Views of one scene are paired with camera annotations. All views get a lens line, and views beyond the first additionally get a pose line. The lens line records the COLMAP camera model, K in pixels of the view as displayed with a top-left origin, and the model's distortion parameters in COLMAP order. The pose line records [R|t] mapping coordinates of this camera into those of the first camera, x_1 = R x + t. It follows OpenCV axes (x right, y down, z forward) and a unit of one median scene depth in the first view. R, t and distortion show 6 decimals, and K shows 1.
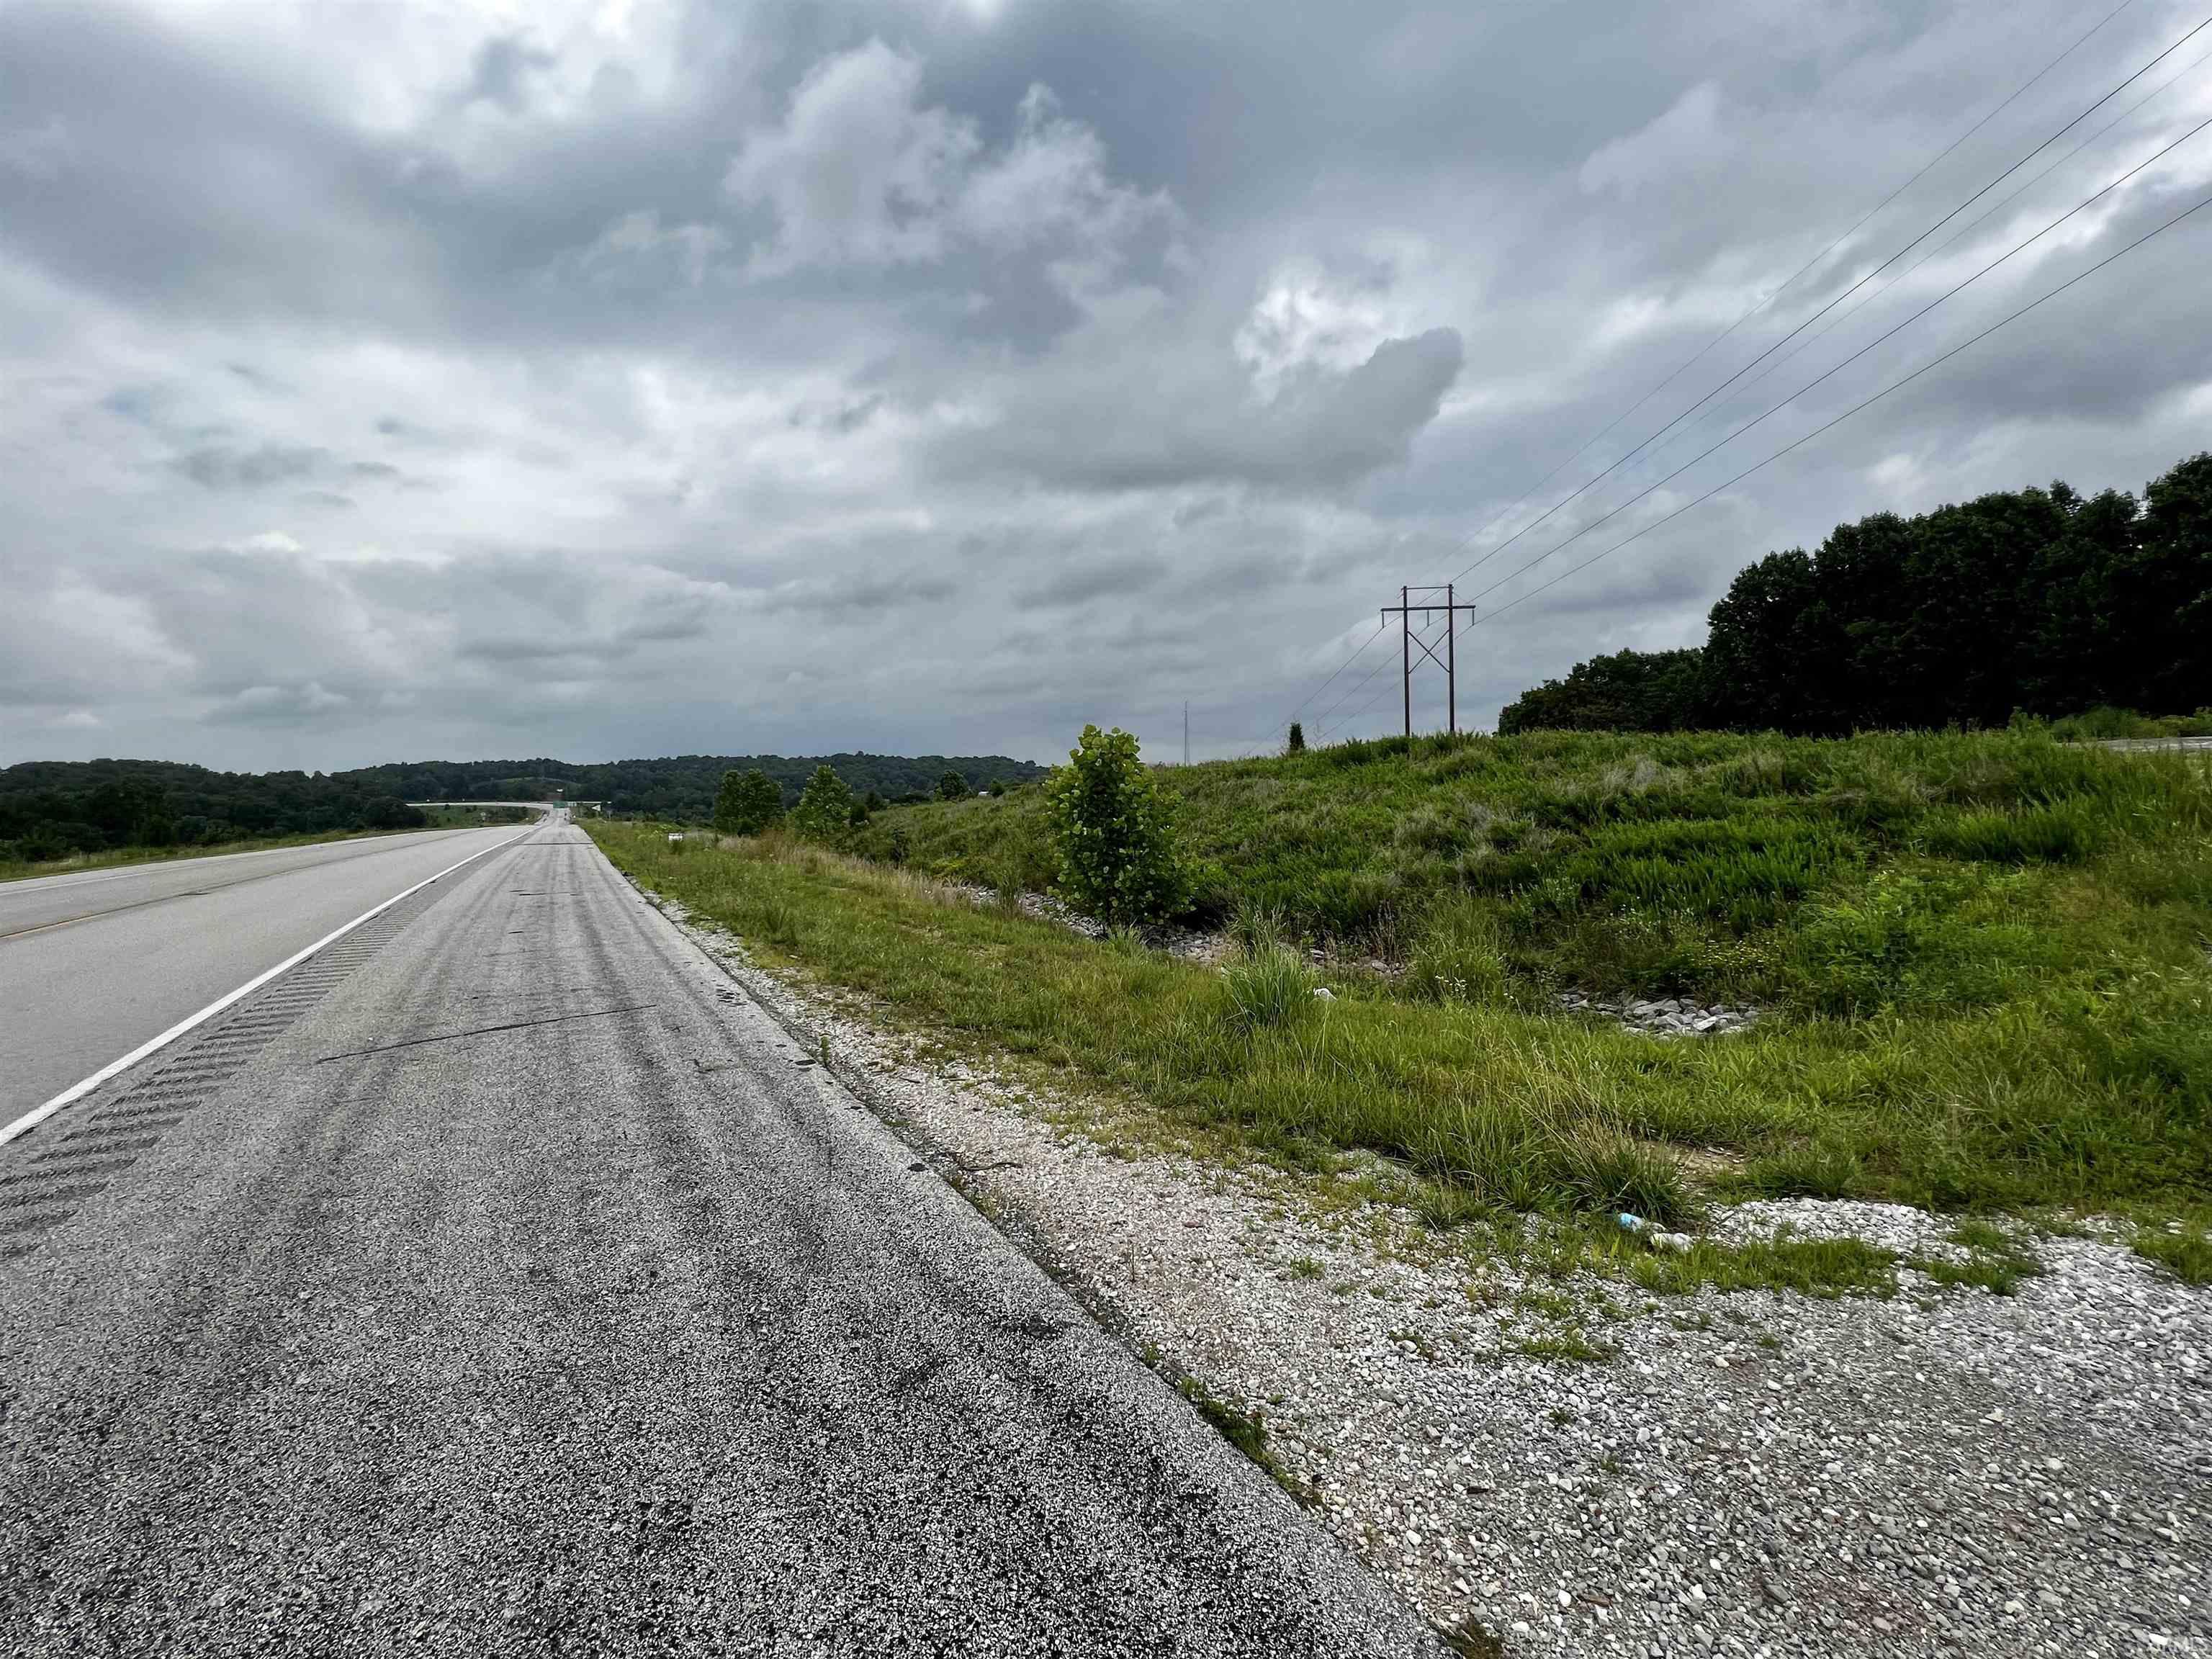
lens RADIAL K [[901.4, 0, 1115.2], [0, 901.4, 822.7], [0, 0, 1]] dist [-0.004480, -0.000667]
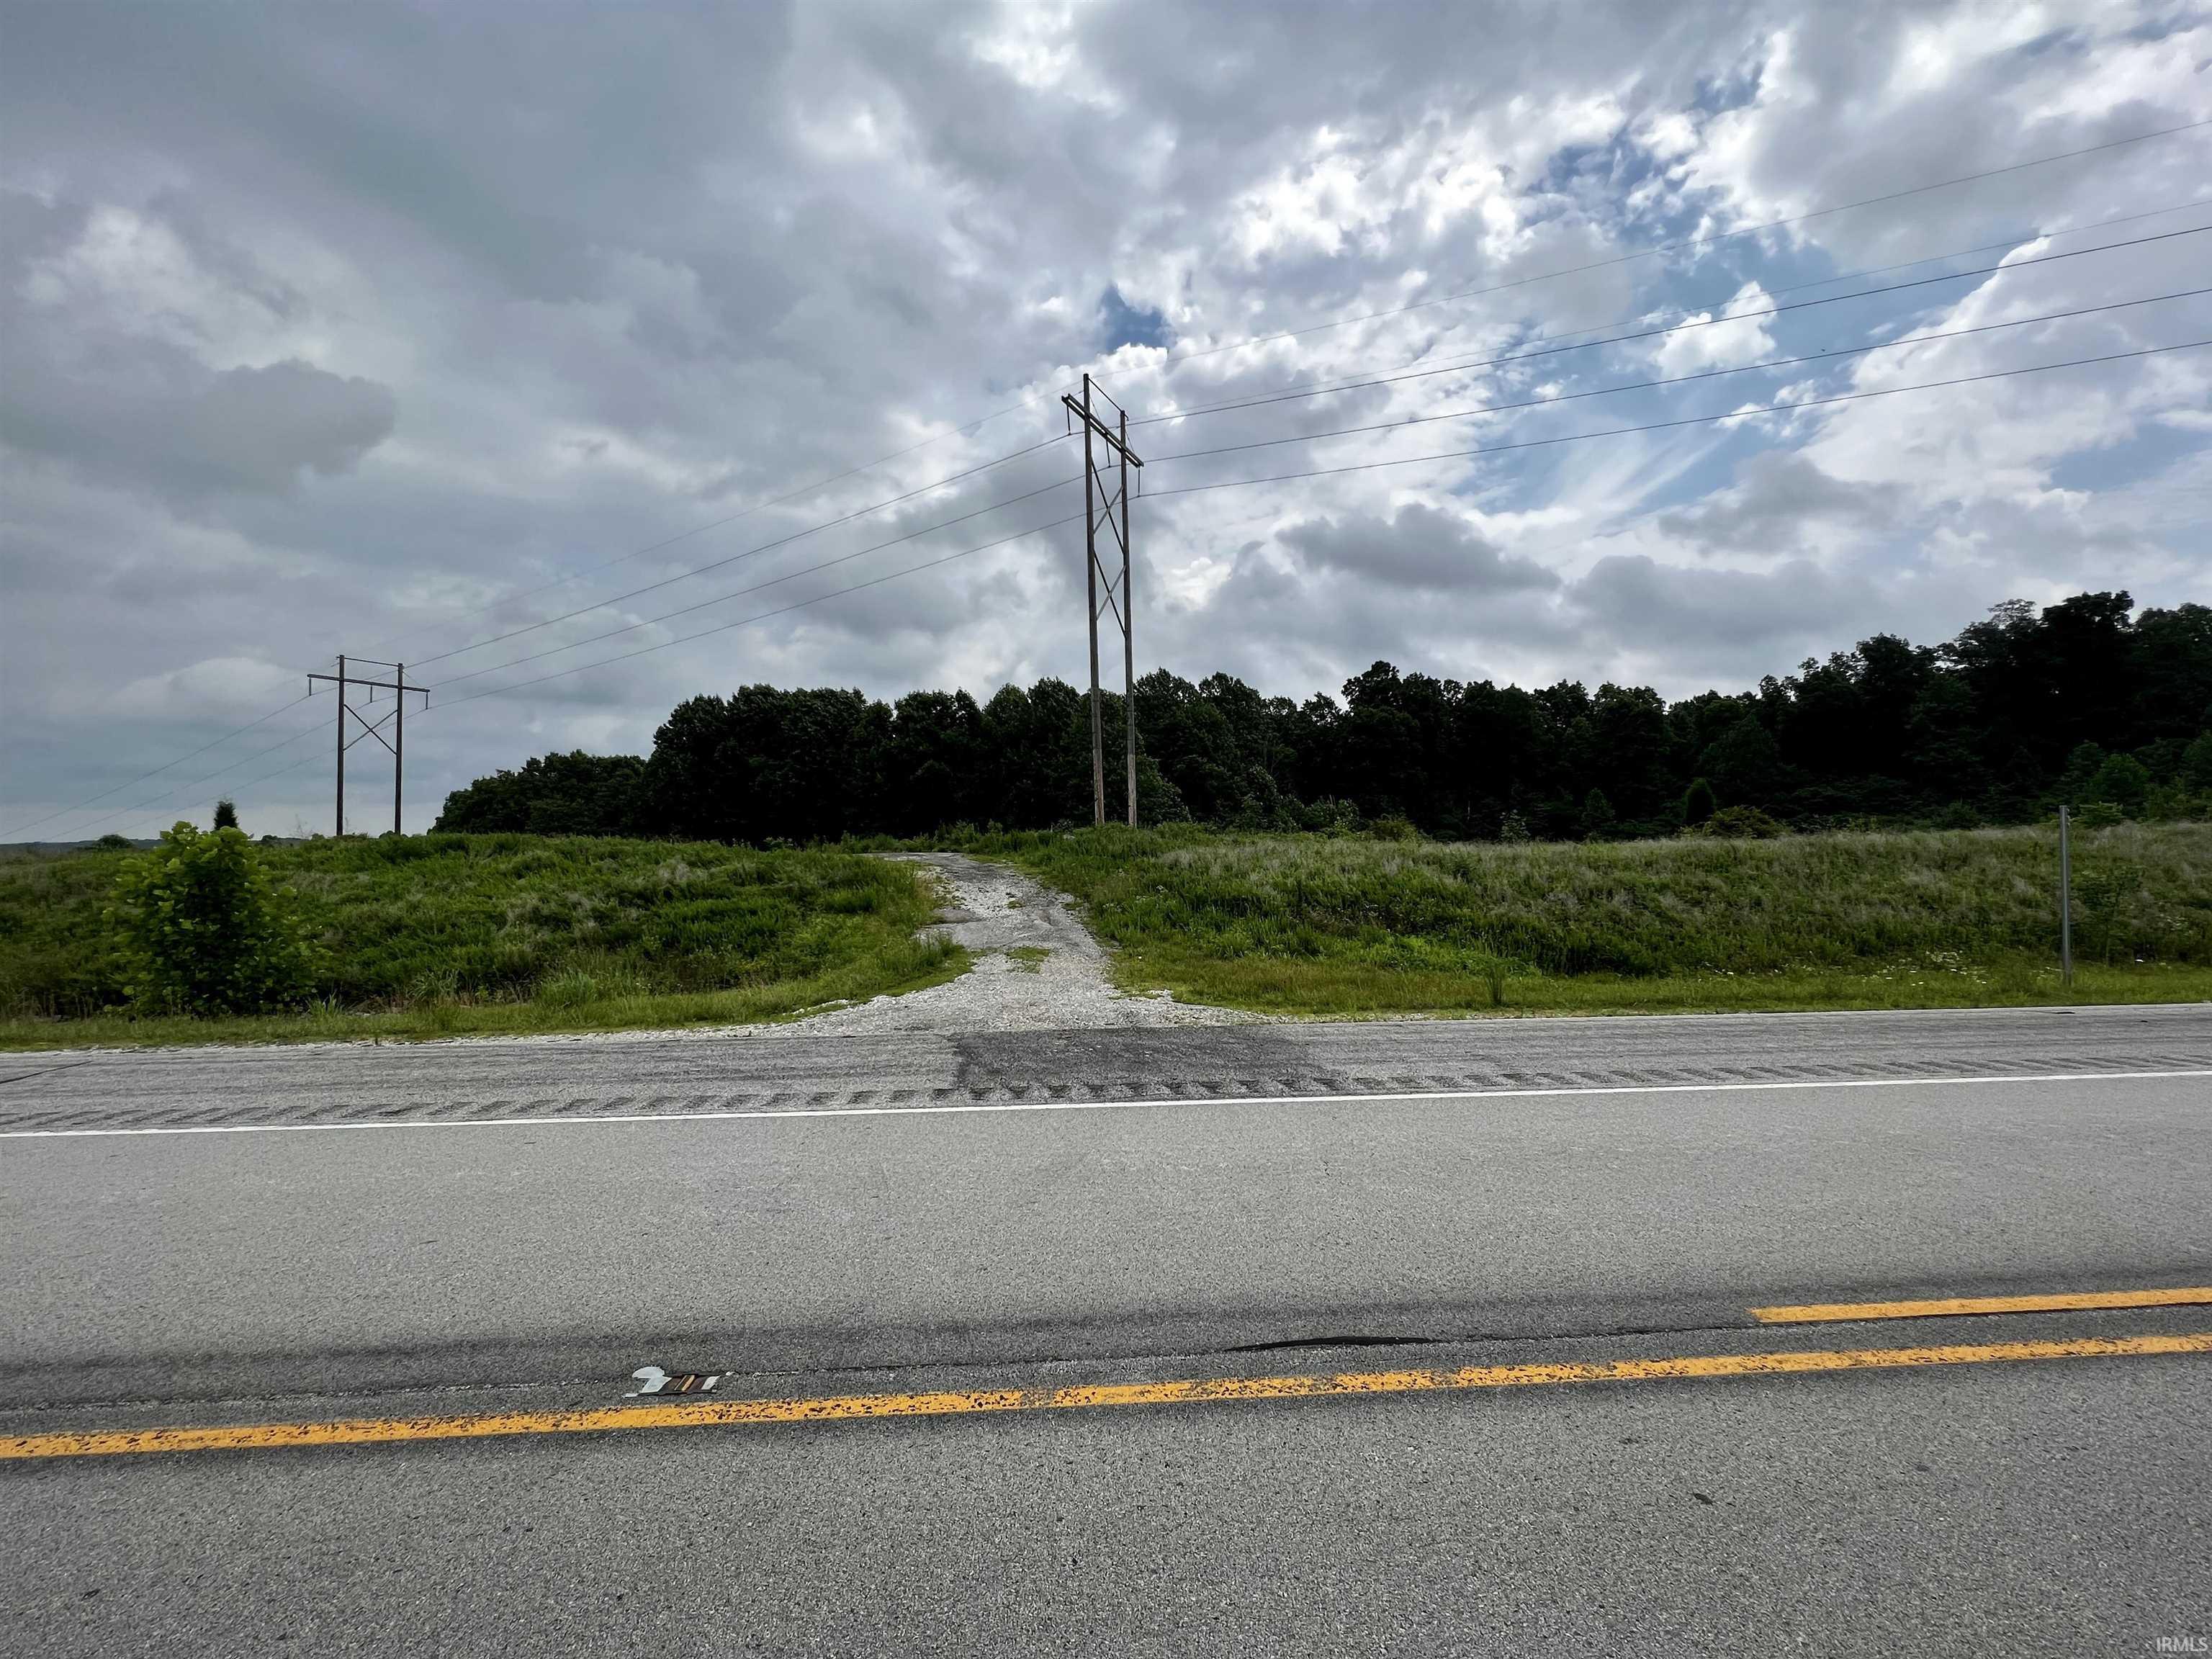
lens RADIAL K [[887.9, 0, 1111.5], [0, 887.9, 838.2], [0, 0, 1]] dist [0.002094, 0.000296]
pose [[0.464943, 0.036001, 0.884608, -0.163493], [0.033295, 0.997755, -0.058106, 0.001247], [-0.884715, 0.056468, 0.462700, -0.149093]]
